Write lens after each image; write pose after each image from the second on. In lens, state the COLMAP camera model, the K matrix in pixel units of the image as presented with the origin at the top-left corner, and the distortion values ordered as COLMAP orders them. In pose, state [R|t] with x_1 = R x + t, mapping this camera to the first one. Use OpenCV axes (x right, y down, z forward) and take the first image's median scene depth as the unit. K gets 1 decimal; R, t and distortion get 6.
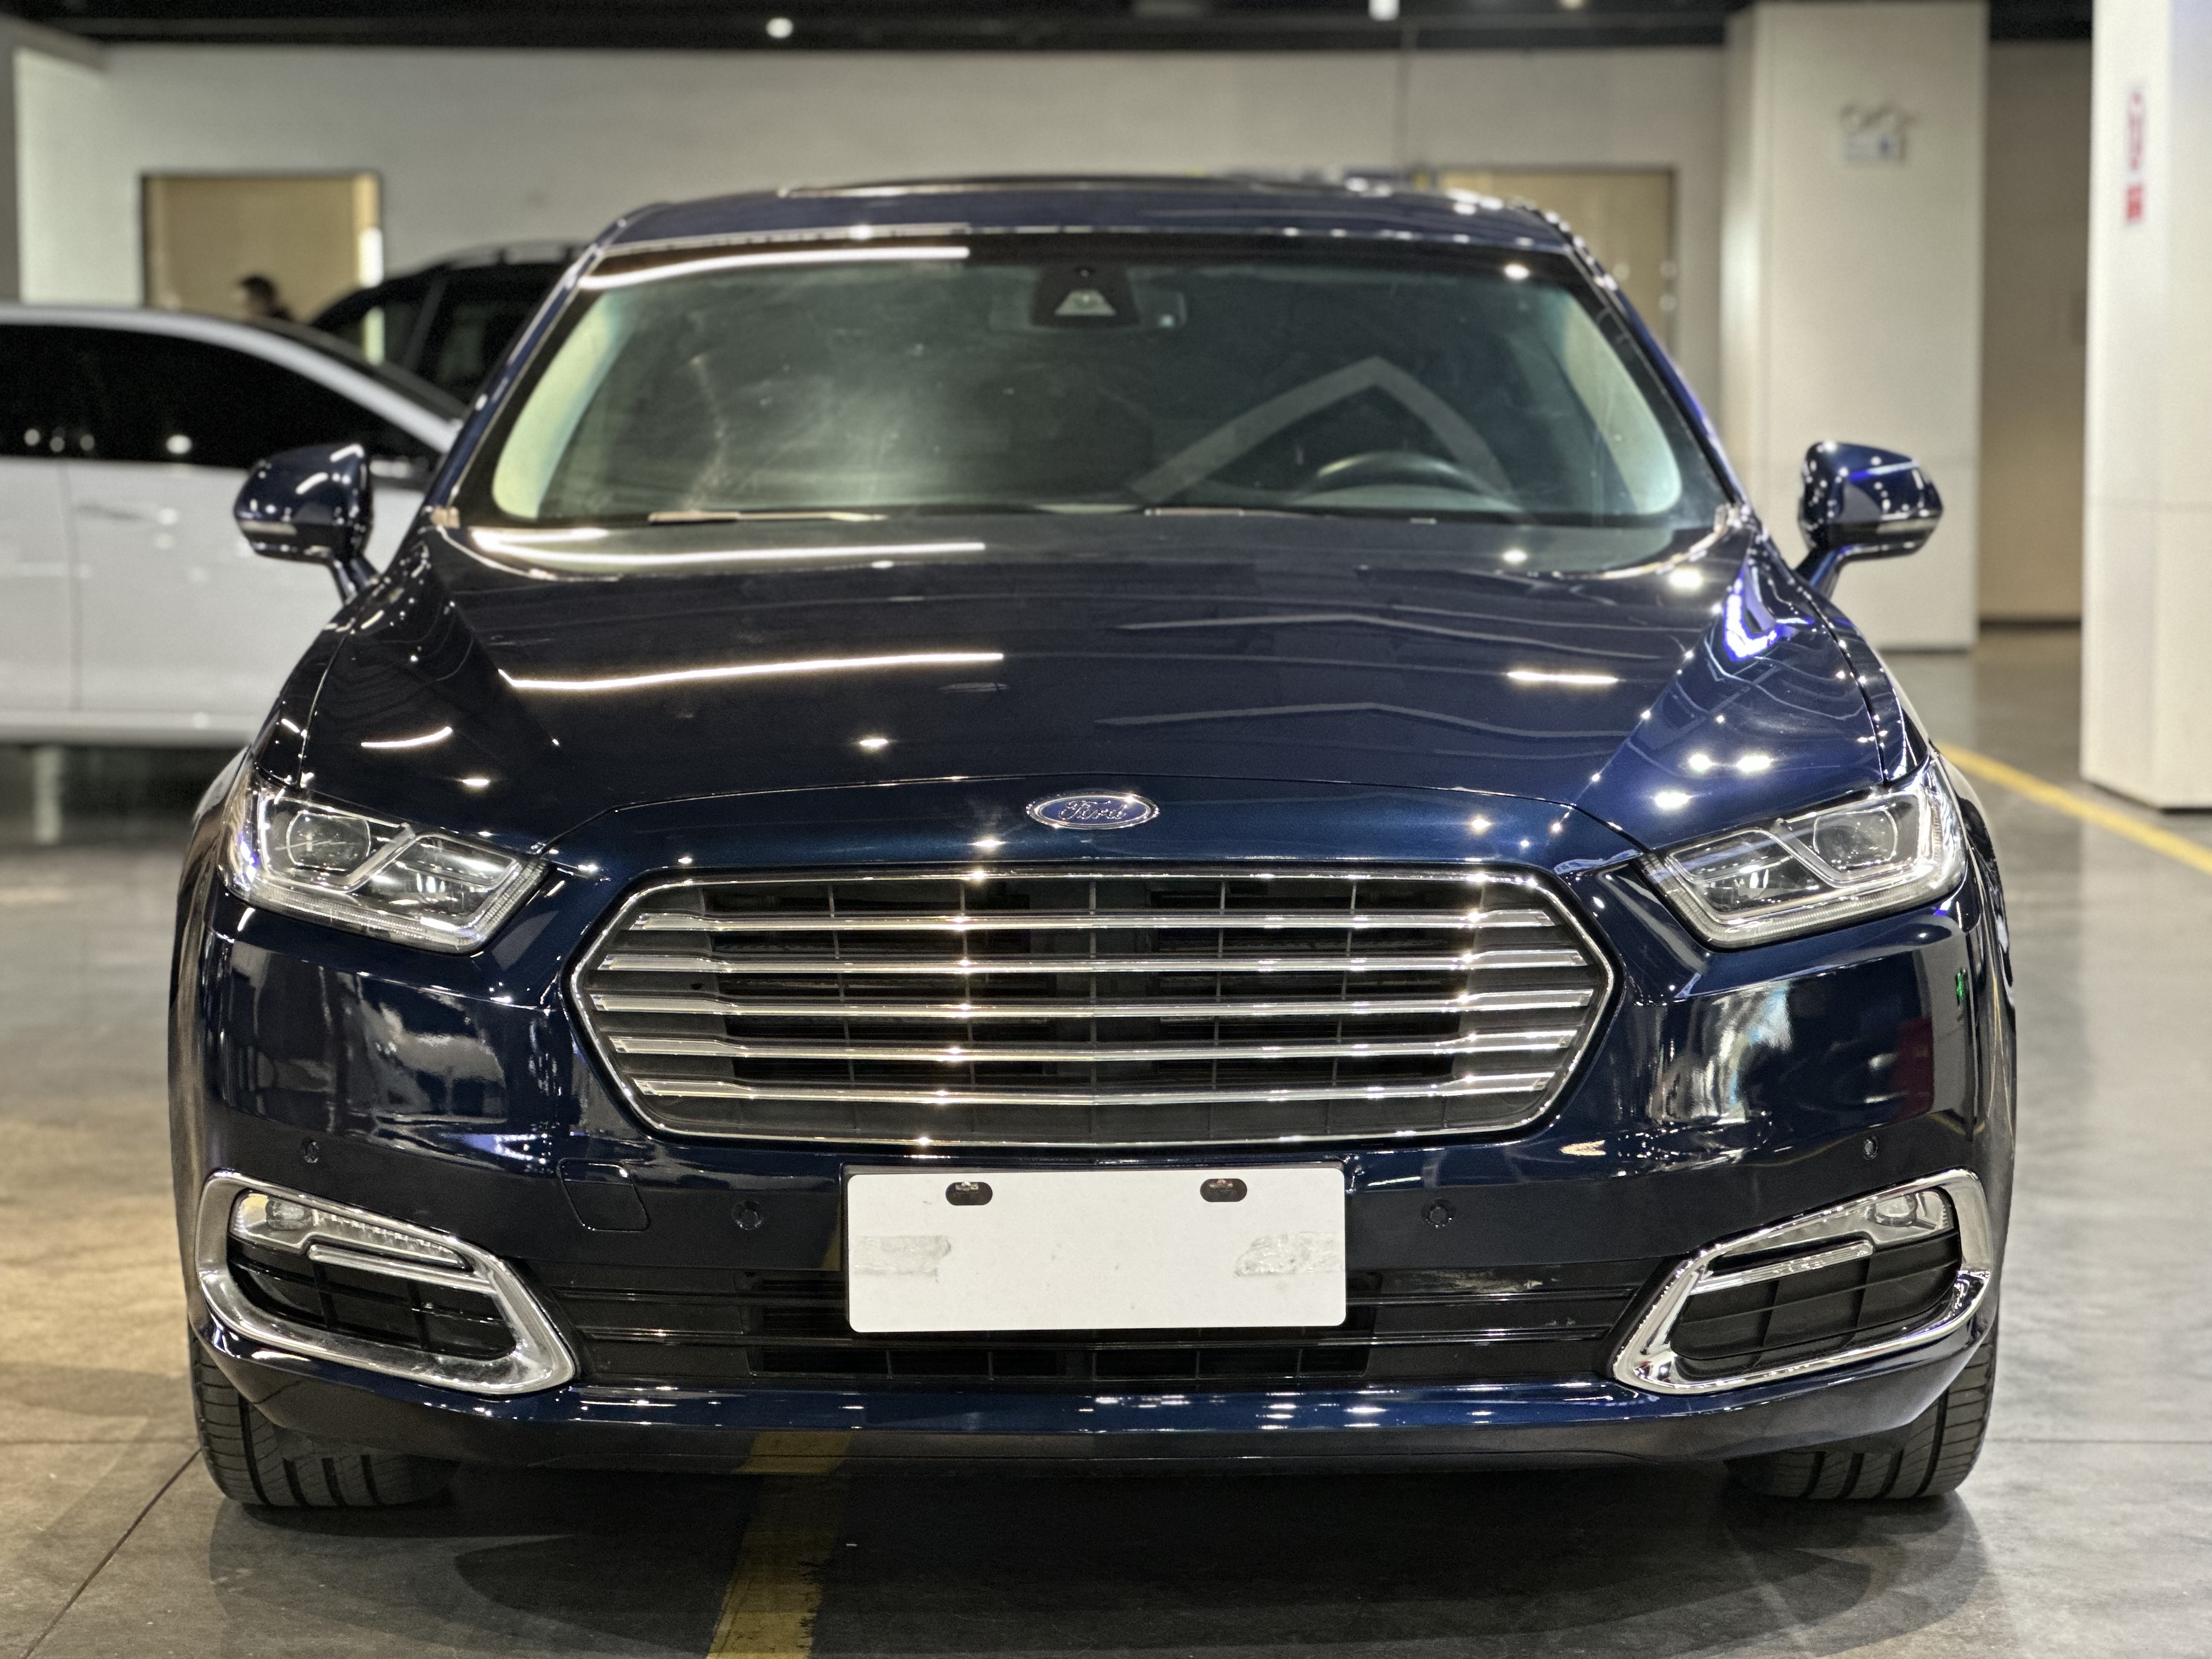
lens RADIAL K [[4782.7, 0, 1109.4], [0, 4782.7, 852.4], [0, 0, 1]] dist [0.231328, 0.000000]
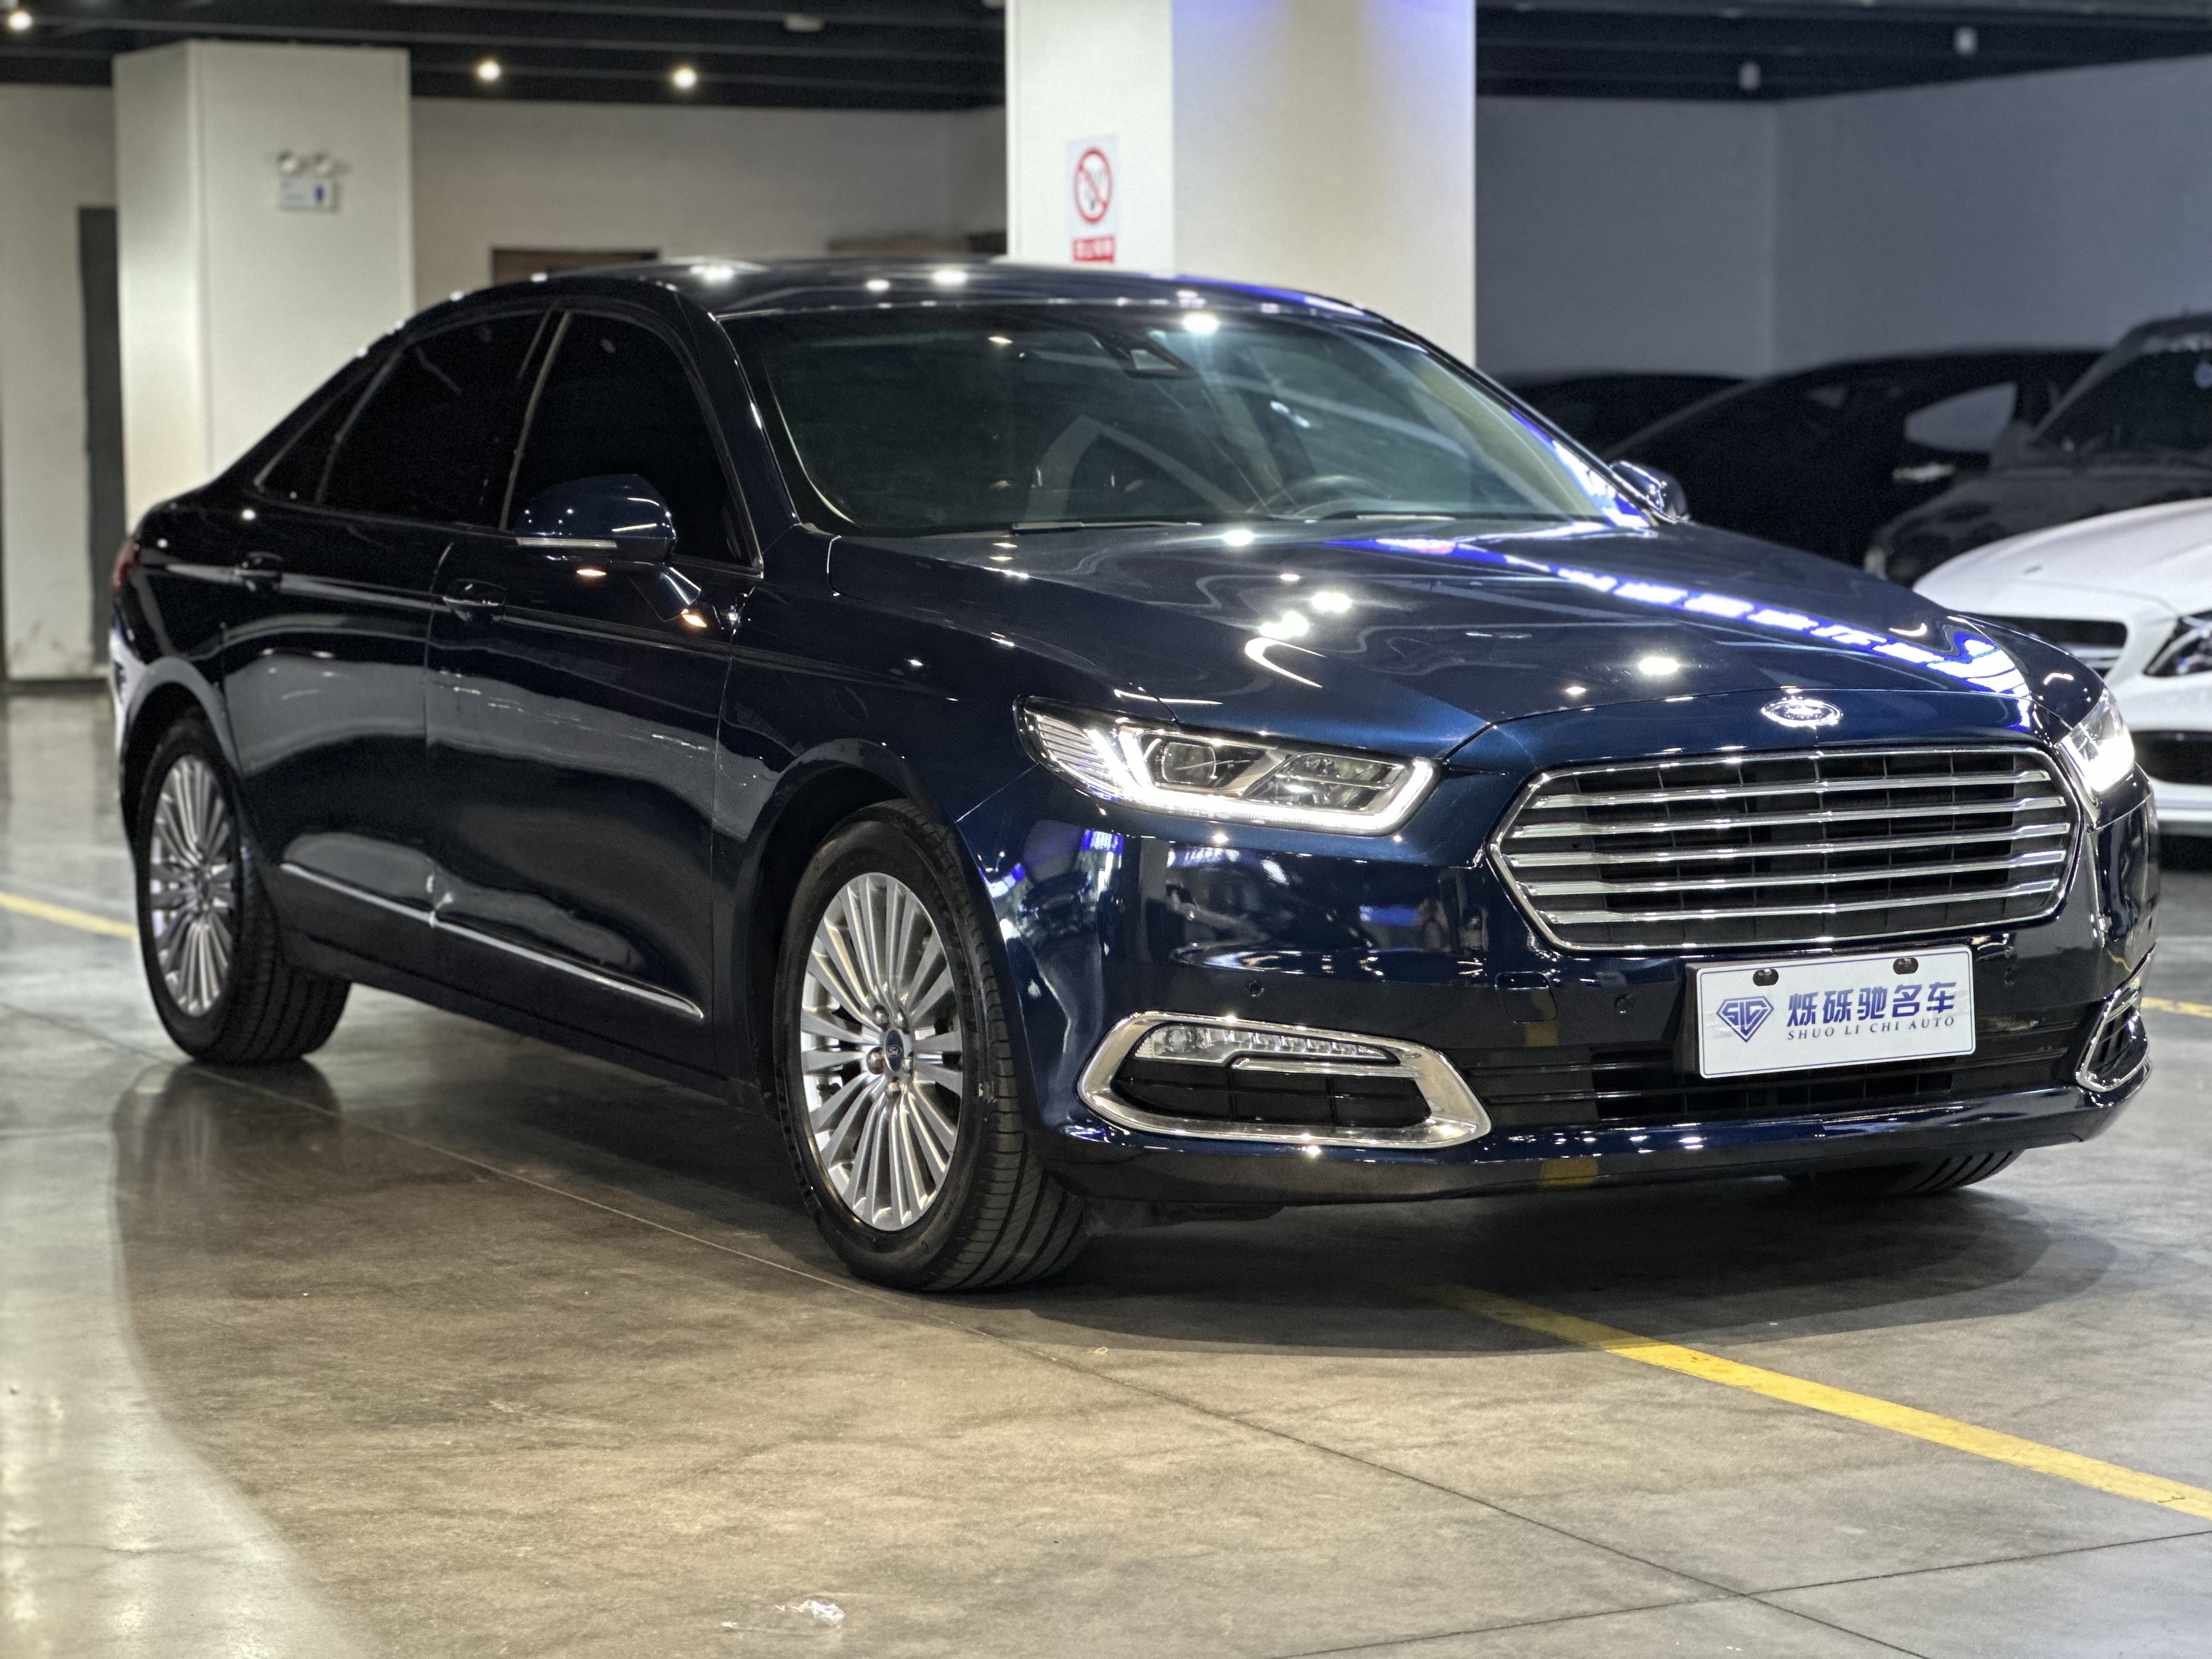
lens RADIAL K [[4782.7, 0, 1101.3], [0, 4782.7, 816.1], [0, 0, 1]] dist [0.231328, 0.000000]
pose [[0.885005, -0.043052, 0.463587, -0.855614], [0.048412, 0.998827, 0.000337, 0.011826], [-0.463058, 0.022145, 0.886051, -0.187241]]
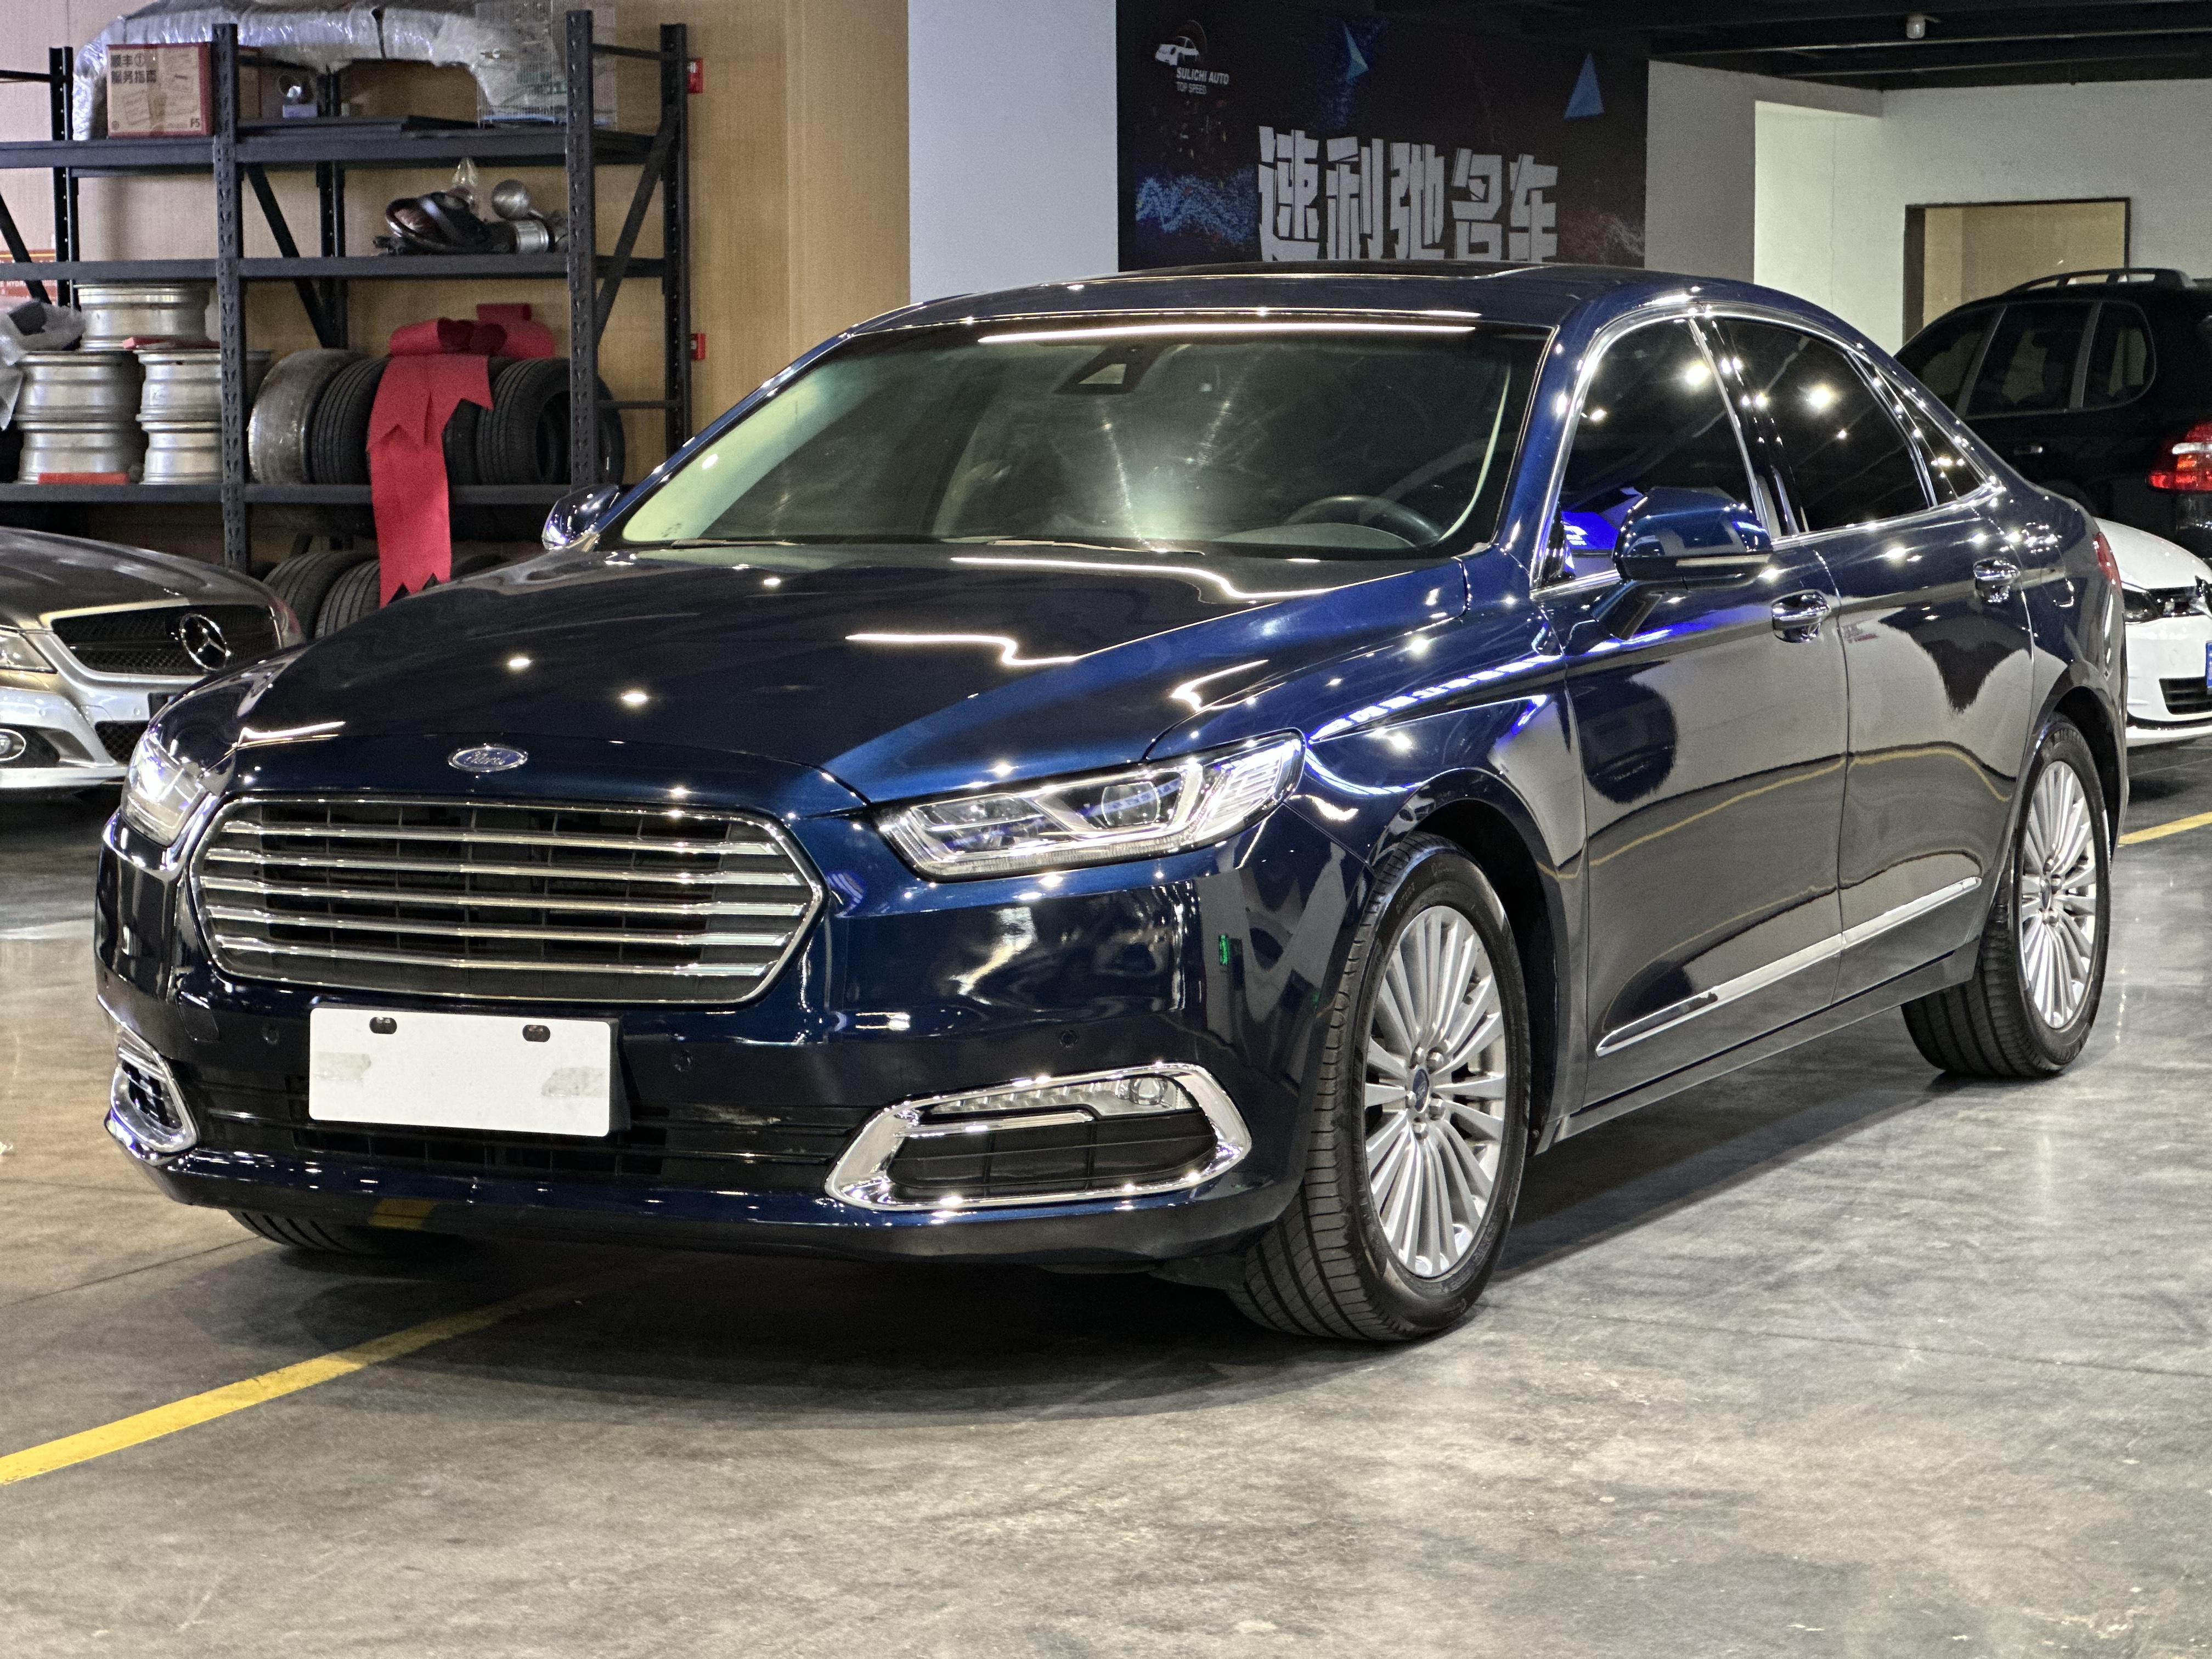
lens RADIAL K [[4782.7, 0, 1108.1], [0, 4782.7, 830.2], [0, 0, 1]] dist [0.231328, 0.000000]
pose [[0.885327, 0.035827, -0.463586, 0.795391], [-0.038019, 0.999266, 0.004620, -0.001104], [0.463412, 0.013535, 0.886040, -0.152701]]
